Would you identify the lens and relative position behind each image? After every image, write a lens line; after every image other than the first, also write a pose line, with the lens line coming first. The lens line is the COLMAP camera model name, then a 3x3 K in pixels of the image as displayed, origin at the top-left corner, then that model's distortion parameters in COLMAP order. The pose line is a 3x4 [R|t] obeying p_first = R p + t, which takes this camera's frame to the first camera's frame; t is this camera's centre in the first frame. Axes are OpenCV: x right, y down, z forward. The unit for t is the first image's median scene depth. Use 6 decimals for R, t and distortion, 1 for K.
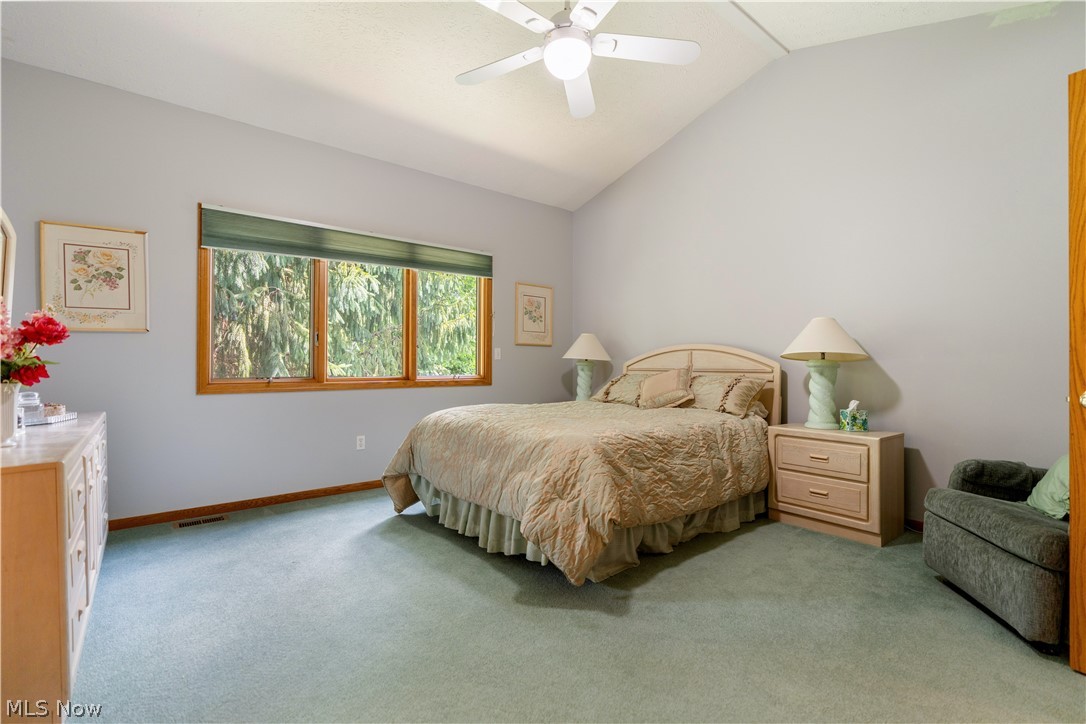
lens RADIAL K [[492.3, 0, 543.4], [0, 492.3, 364.7], [0, 0, 1]] dist [0.010914, -0.000764]
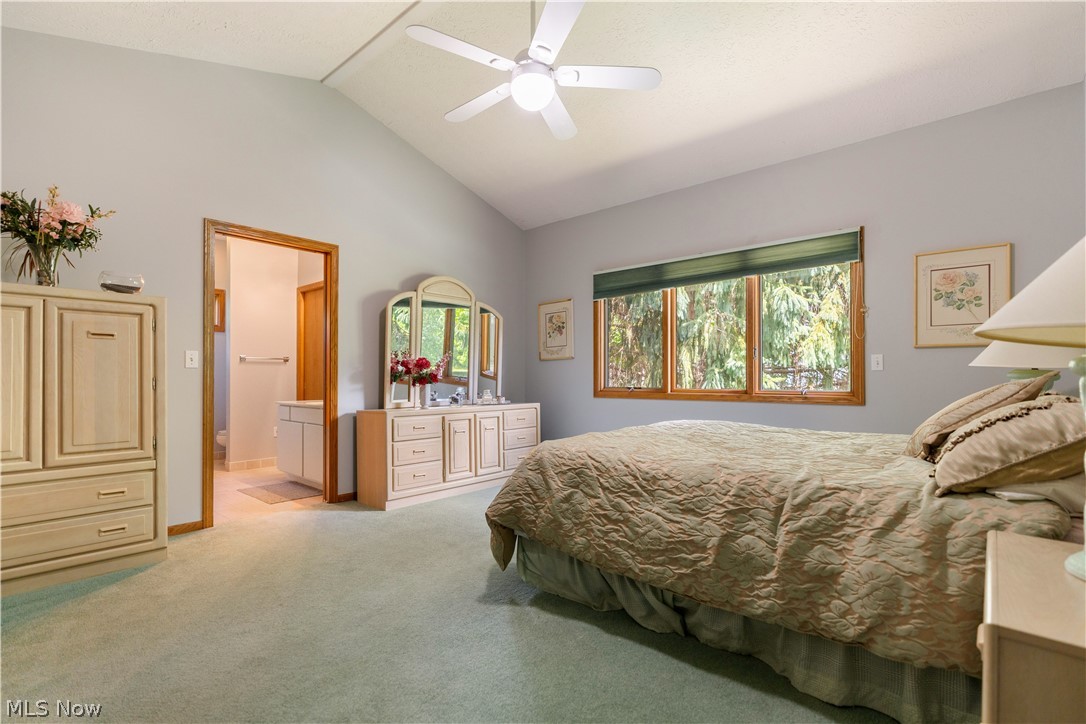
lens RADIAL K [[492.3, 0, 547.3], [0, 492.3, 379.5], [0, 0, 1]] dist [0.010914, -0.000764]
pose [[0.171085, -0.000006, -0.985256, 0.856611], [-0.004923, 0.999988, -0.000861, 0.009139], [0.985244, 0.004997, 0.171083, 0.648642]]
